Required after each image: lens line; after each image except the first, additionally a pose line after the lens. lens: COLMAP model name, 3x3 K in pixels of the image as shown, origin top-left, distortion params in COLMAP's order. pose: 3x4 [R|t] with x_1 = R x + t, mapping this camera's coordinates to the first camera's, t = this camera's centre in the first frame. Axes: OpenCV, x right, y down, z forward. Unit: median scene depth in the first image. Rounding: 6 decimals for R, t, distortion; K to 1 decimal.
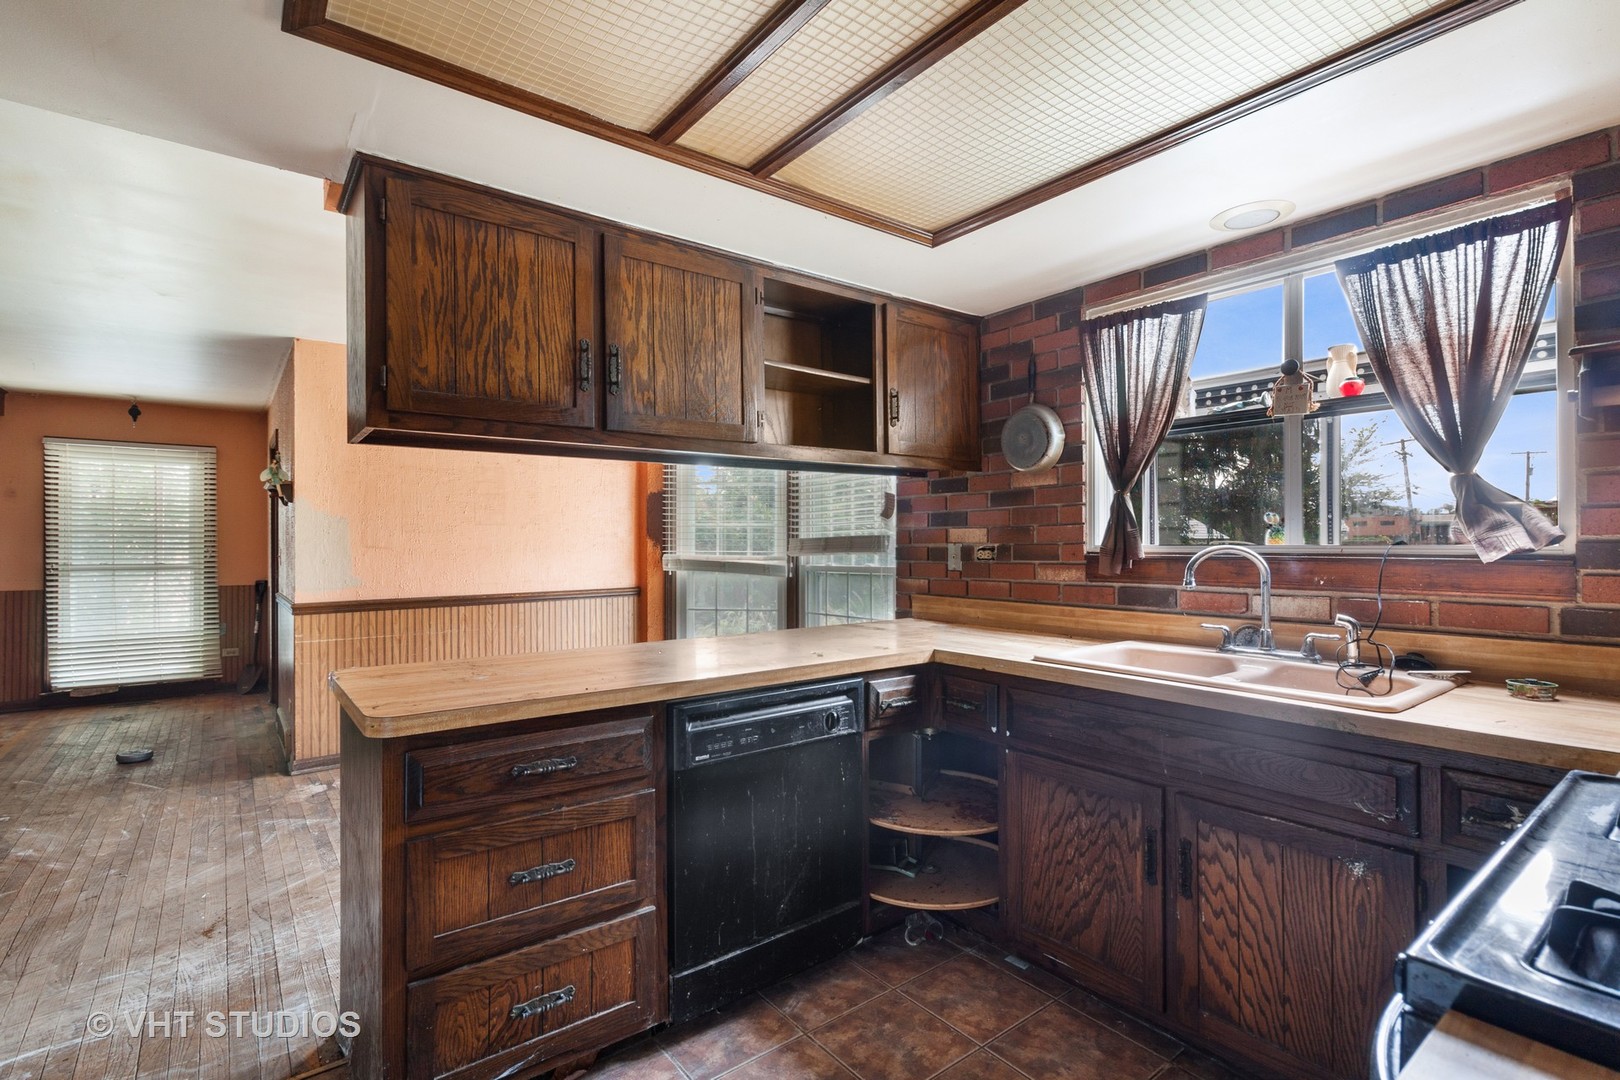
lens RADIAL K [[750.9, 0, 801.6], [0, 750.9, 539.9], [0, 0, 1]] dist [-0.001182, -0.000334]
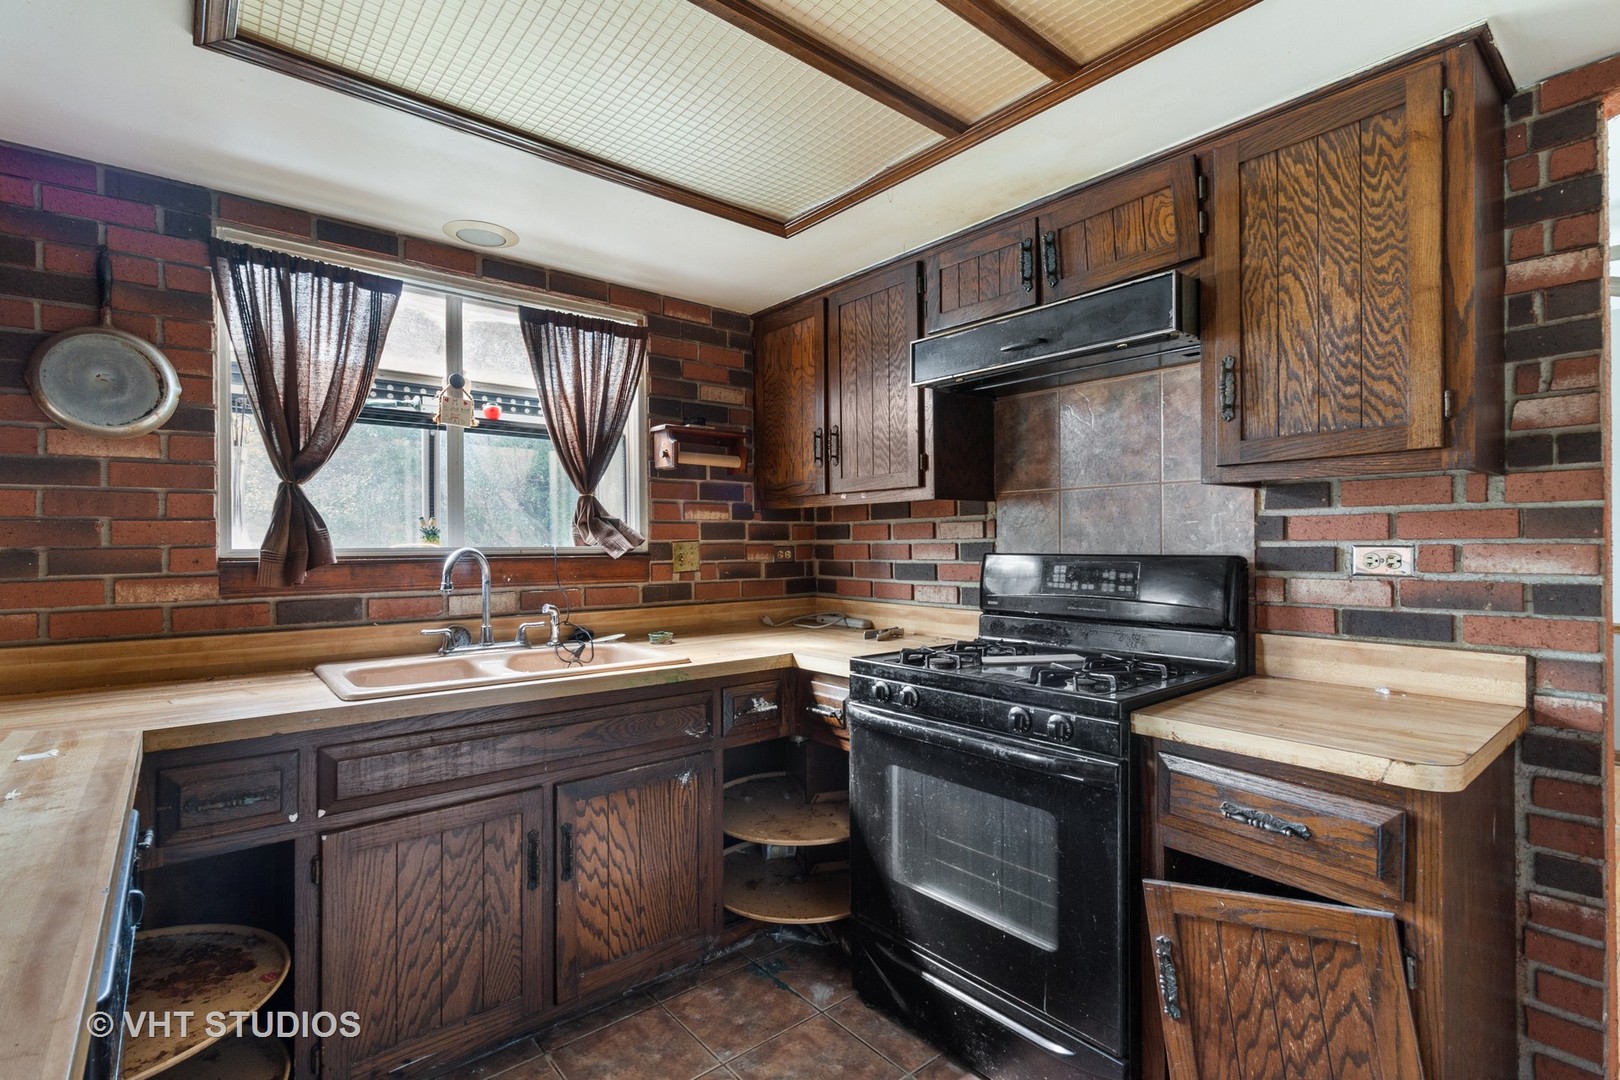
lens RADIAL K [[750.9, 0, 801.2], [0, 750.9, 540.5], [0, 0, 1]] dist [-0.001182, -0.000334]
pose [[-0.039111, 0.009357, 0.999191, -0.469791], [0.002099, 0.999955, -0.009282, 0.008761], [-0.999233, 0.001734, -0.039129, 0.597335]]
